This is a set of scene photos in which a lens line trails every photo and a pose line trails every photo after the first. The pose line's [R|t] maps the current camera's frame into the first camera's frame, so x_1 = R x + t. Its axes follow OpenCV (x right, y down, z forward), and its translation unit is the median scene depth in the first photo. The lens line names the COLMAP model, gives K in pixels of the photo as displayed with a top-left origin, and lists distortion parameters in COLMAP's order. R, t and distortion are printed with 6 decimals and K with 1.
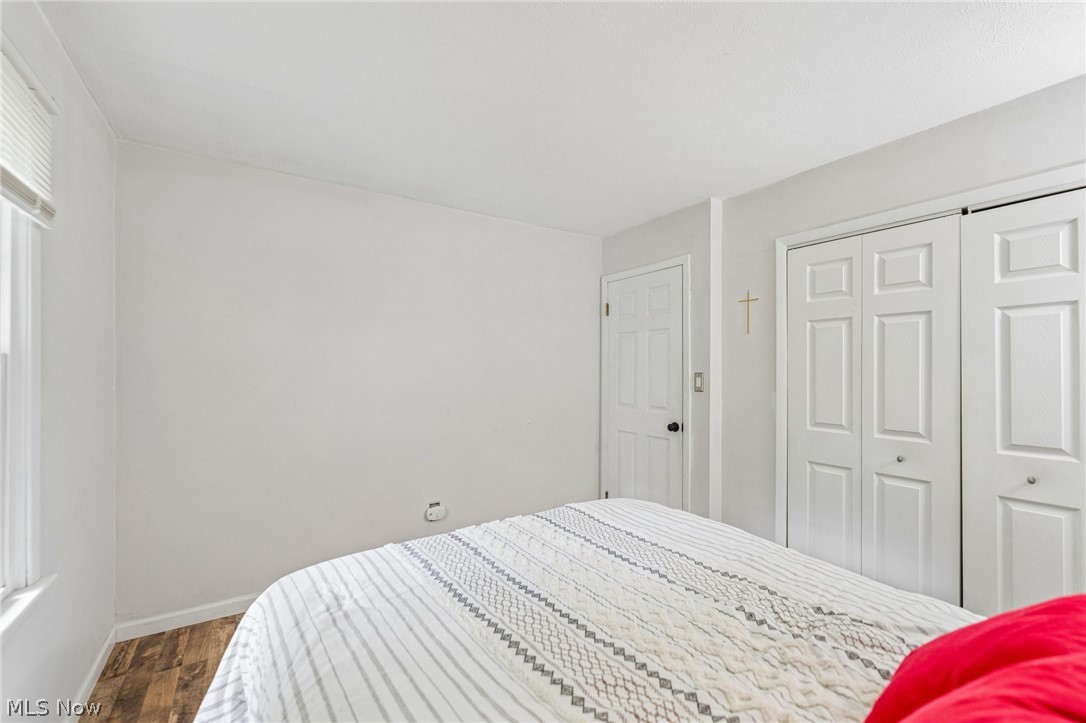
lens RADIAL K [[447.1, 0, 543.0], [0, 447.1, 361.5], [0, 0, 1]] dist [-0.000752, -0.000010]
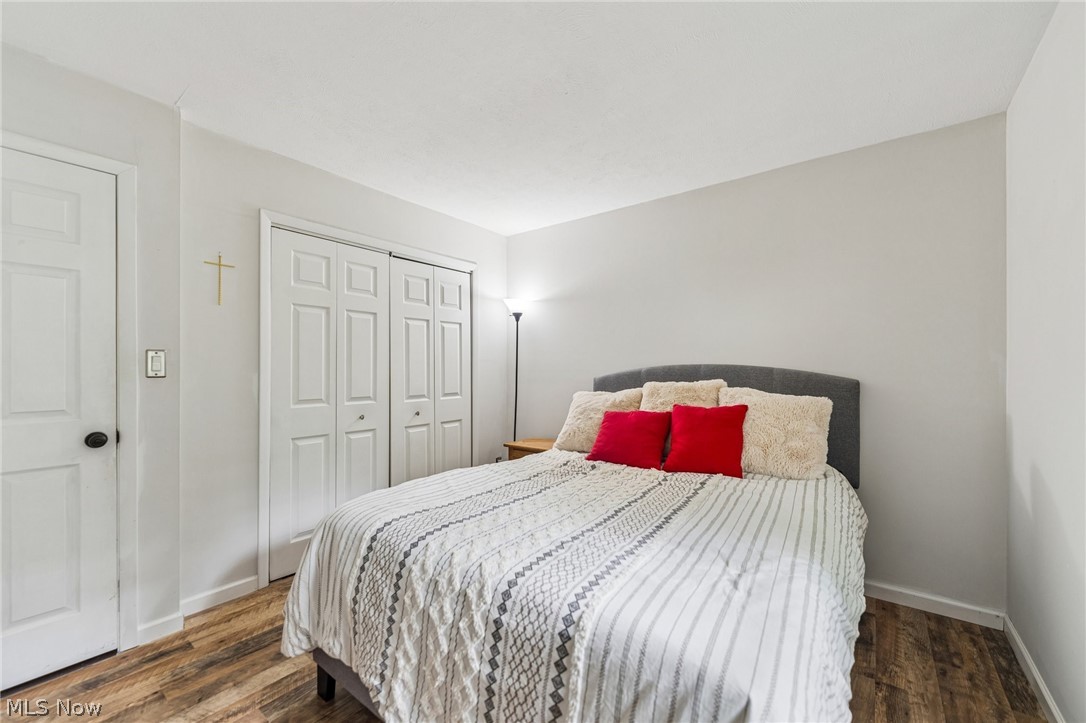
lens RADIAL K [[431.6, 0, 538.6], [0, 431.6, 362.7], [0, 0, 1]] dist [-0.000825, 0.000025]
pose [[-0.316130, 0.011983, 0.948640, -0.615940], [-0.013841, 0.999756, -0.017241, 0.064114], [-0.948615, -0.018581, -0.315887, 0.882206]]
